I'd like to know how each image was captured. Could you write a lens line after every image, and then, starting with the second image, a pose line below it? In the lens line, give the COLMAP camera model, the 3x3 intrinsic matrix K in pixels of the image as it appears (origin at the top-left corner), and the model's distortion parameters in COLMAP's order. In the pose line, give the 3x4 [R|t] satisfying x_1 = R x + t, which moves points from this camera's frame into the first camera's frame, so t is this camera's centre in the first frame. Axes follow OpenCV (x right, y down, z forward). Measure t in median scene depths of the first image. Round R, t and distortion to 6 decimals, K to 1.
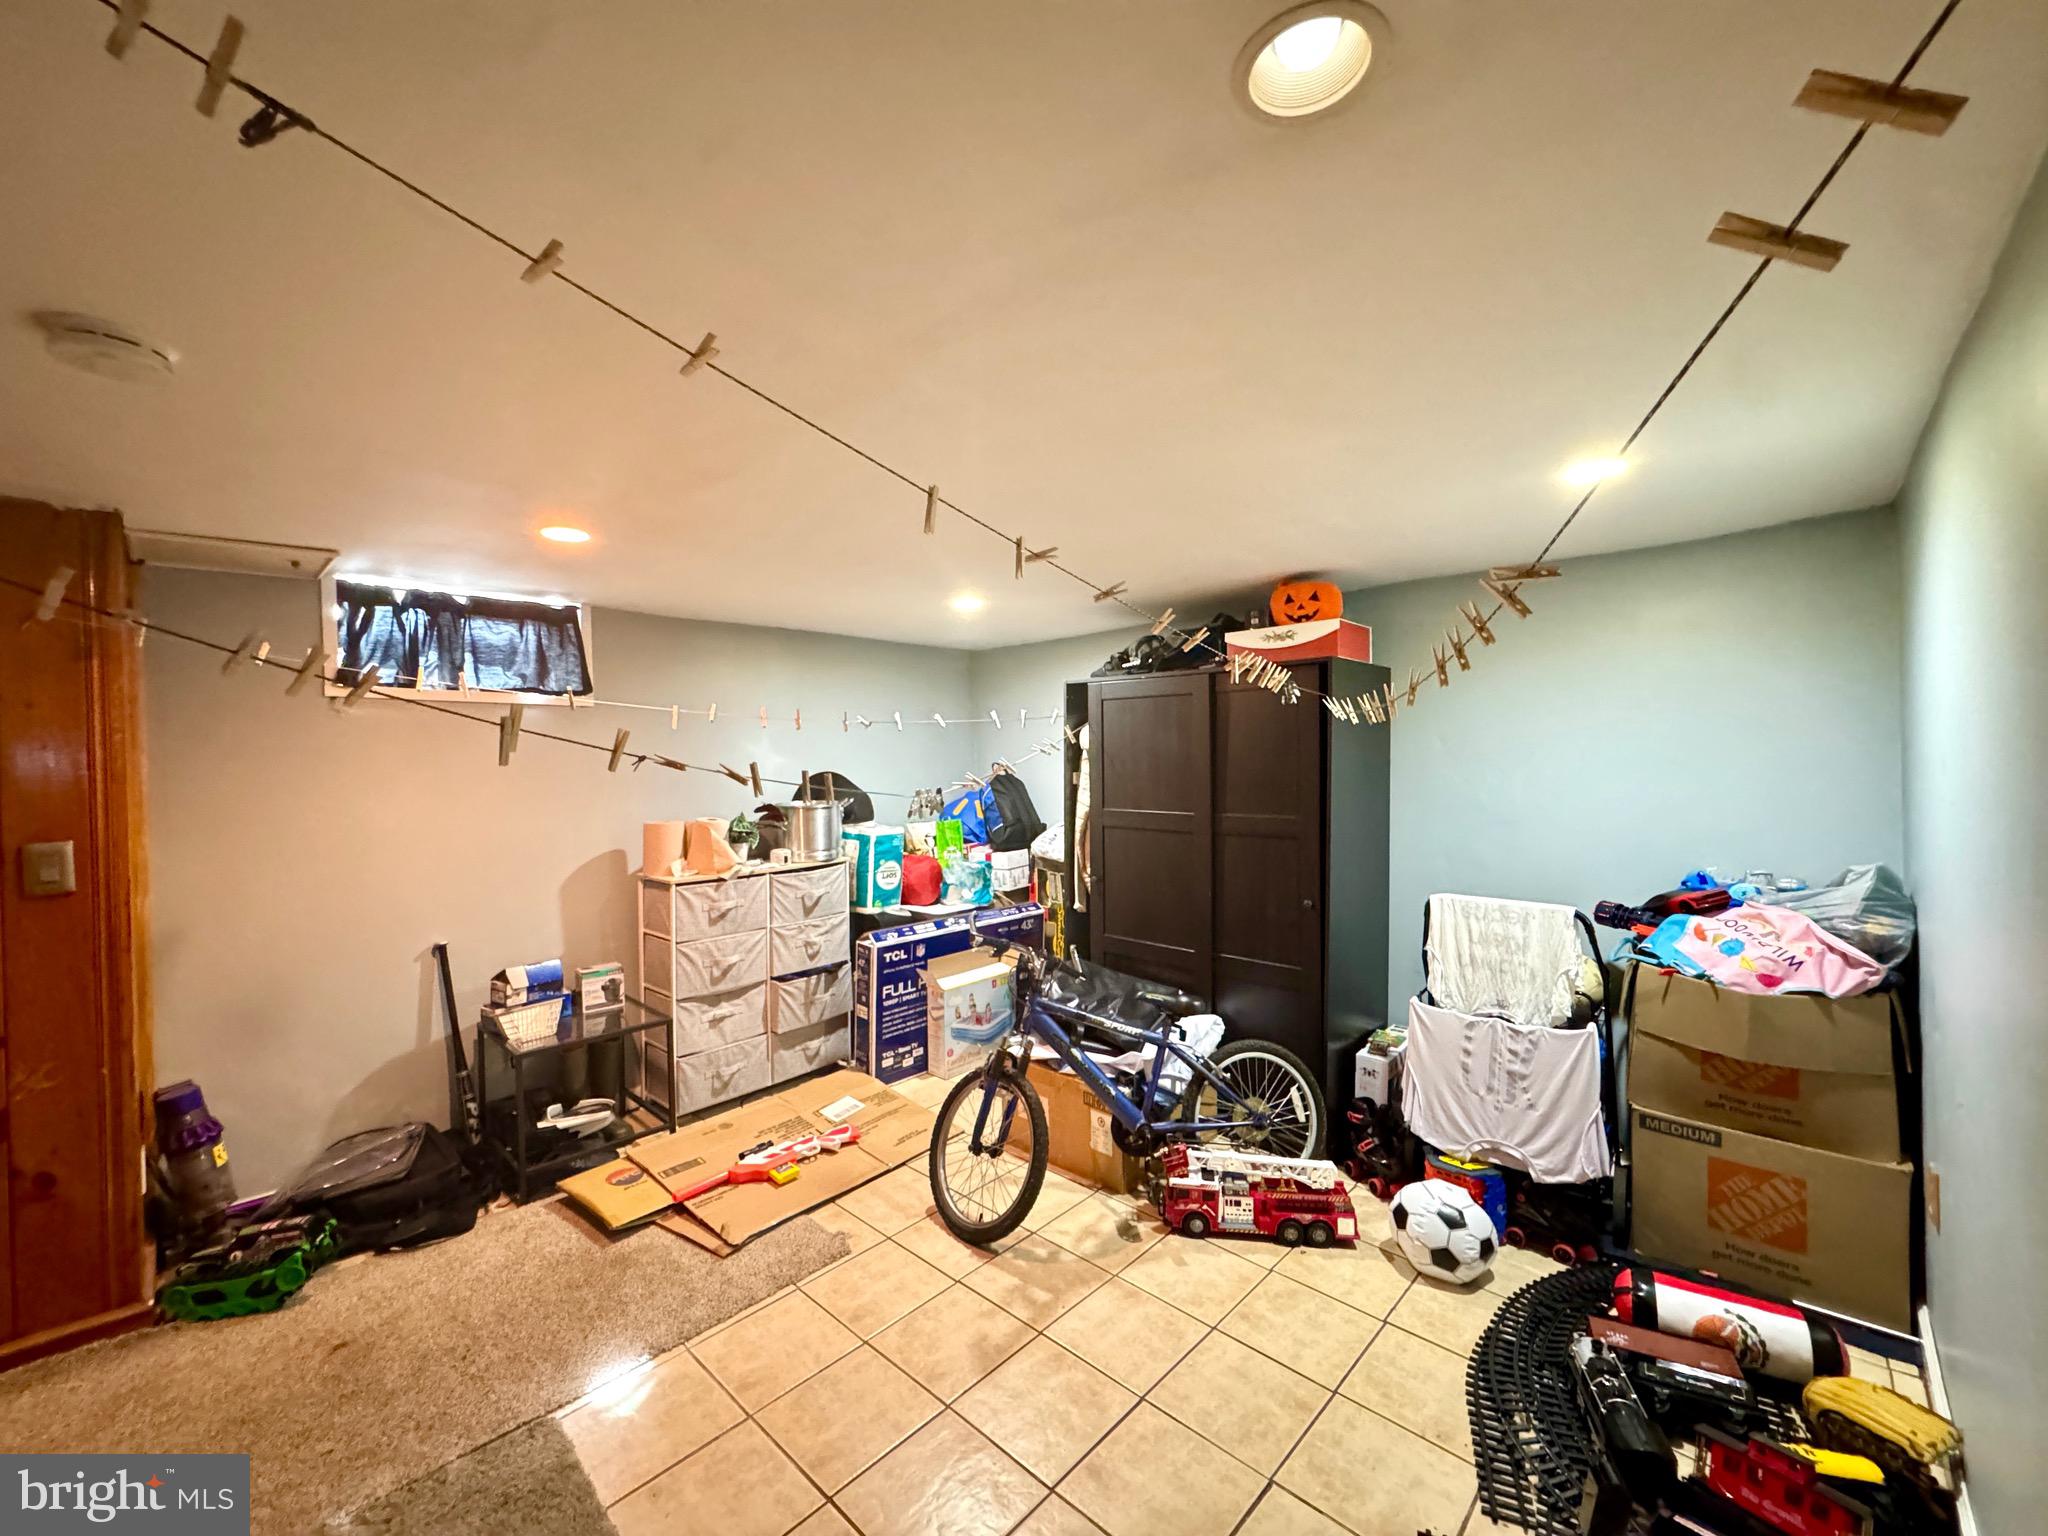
lens RADIAL K [[817.5, 0, 1026.6], [0, 817.5, 768.9], [0, 0, 1]] dist [-0.001721, 0.000411]
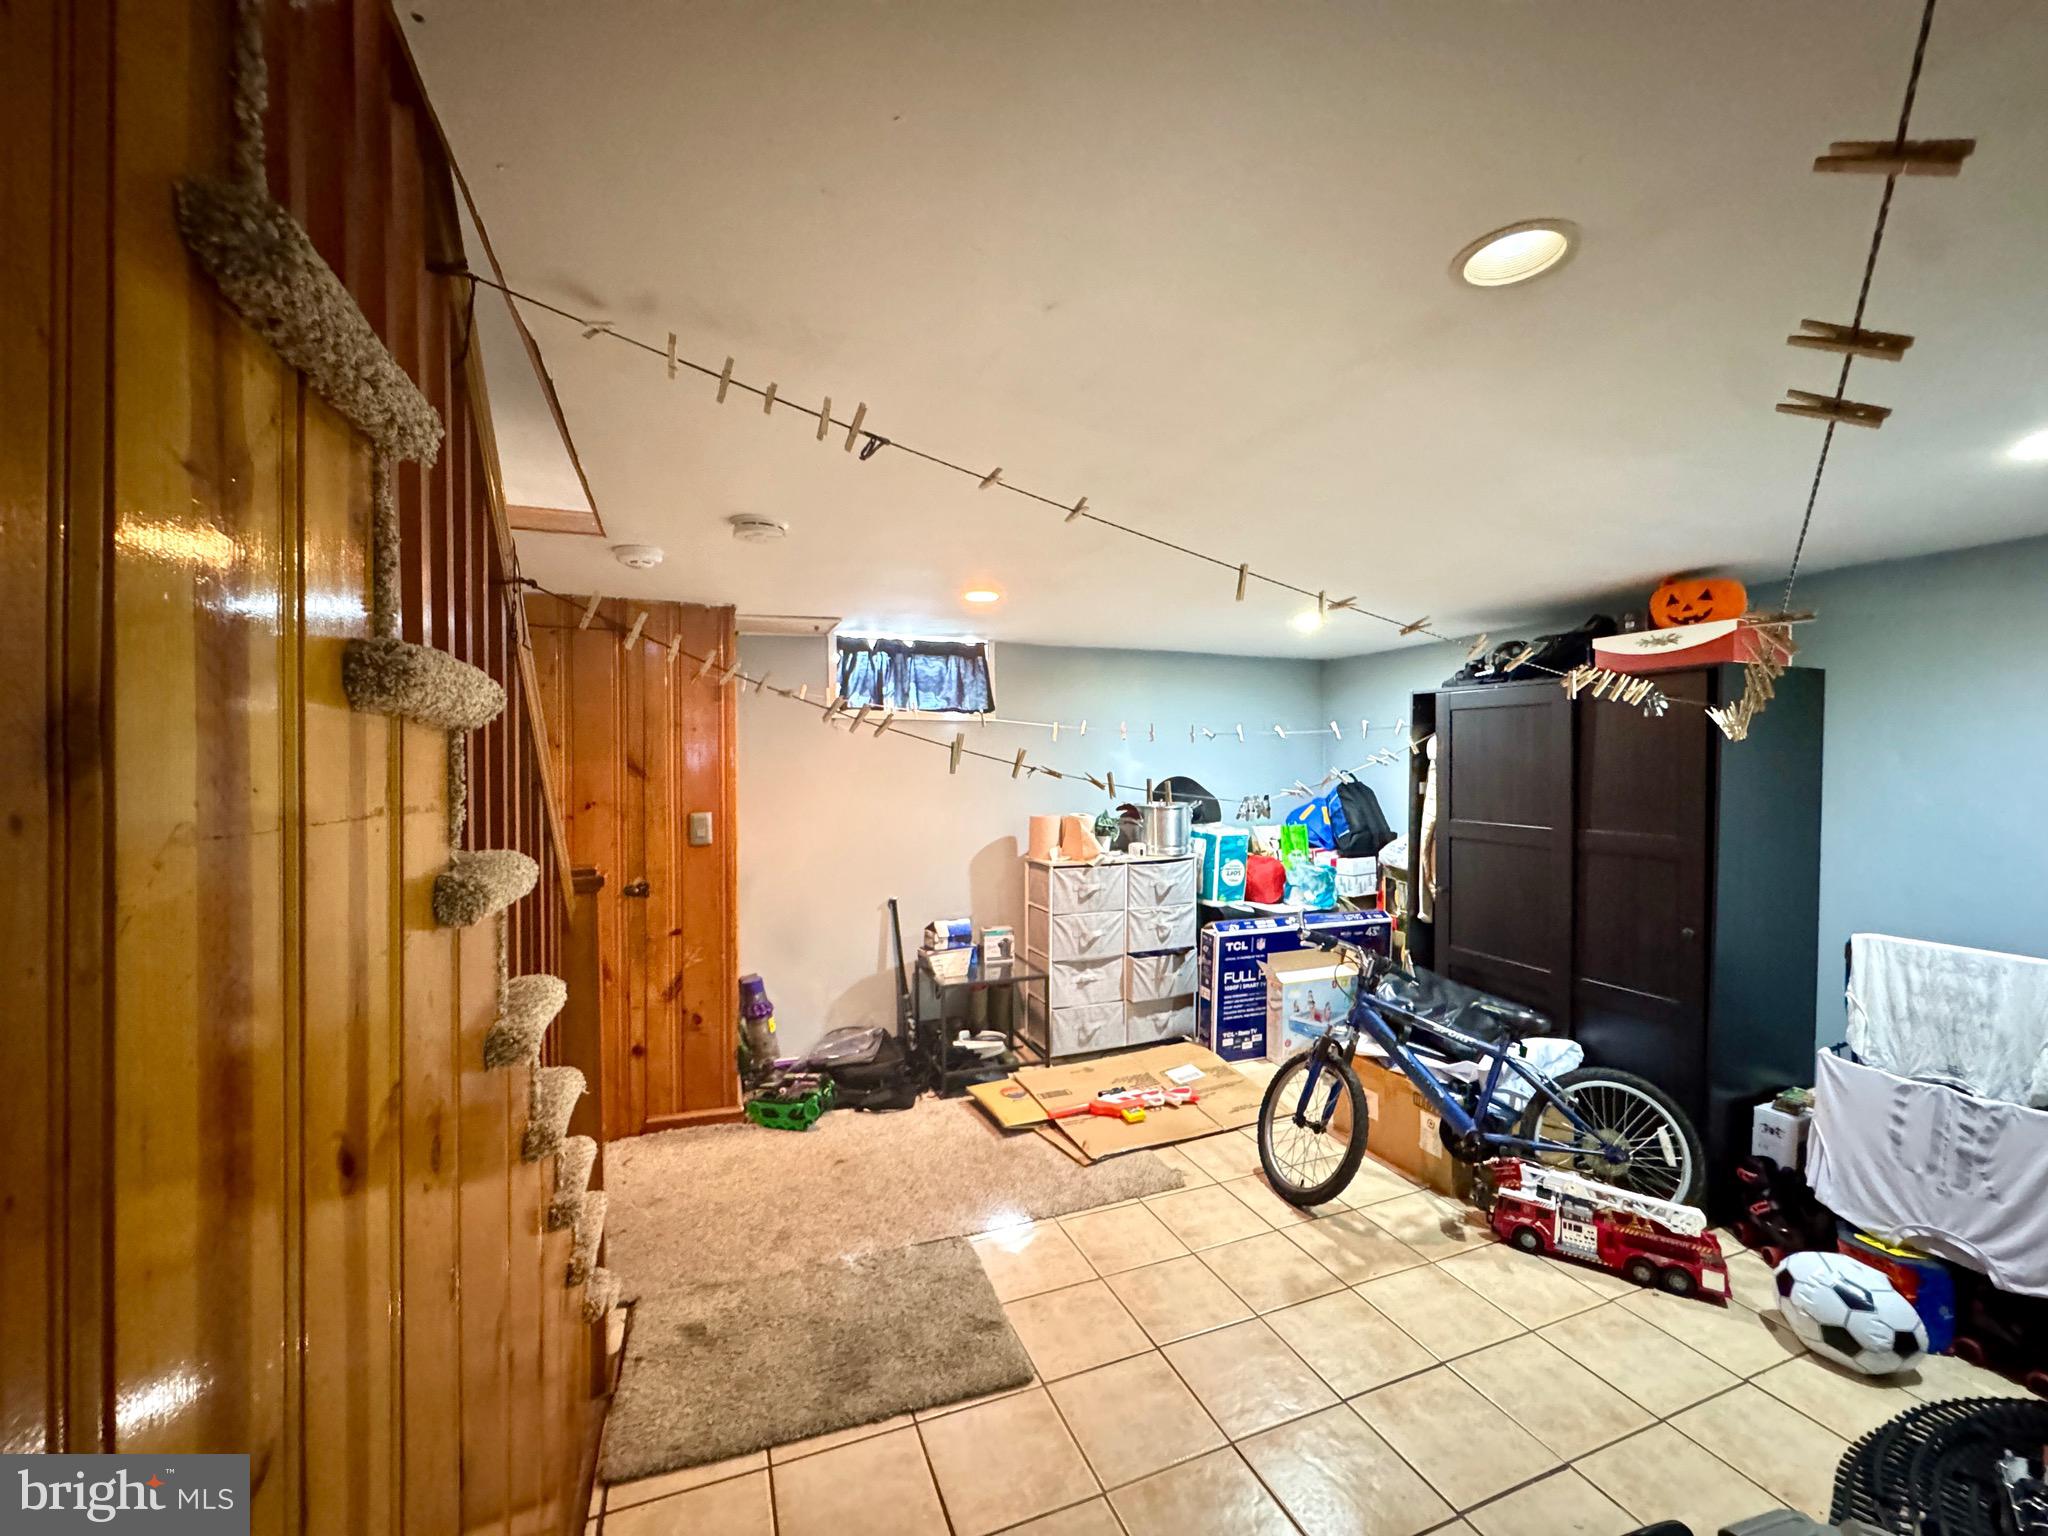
lens RADIAL K [[817.5, 0, 1022.7], [0, 817.5, 768.7], [0, 0, 1]] dist [-0.001721, 0.000411]
pose [[0.903774, 0.015033, -0.427746, 0.062655], [-0.015833, 0.999873, 0.001687, -0.008633], [0.427717, 0.005248, 0.903897, -0.156867]]
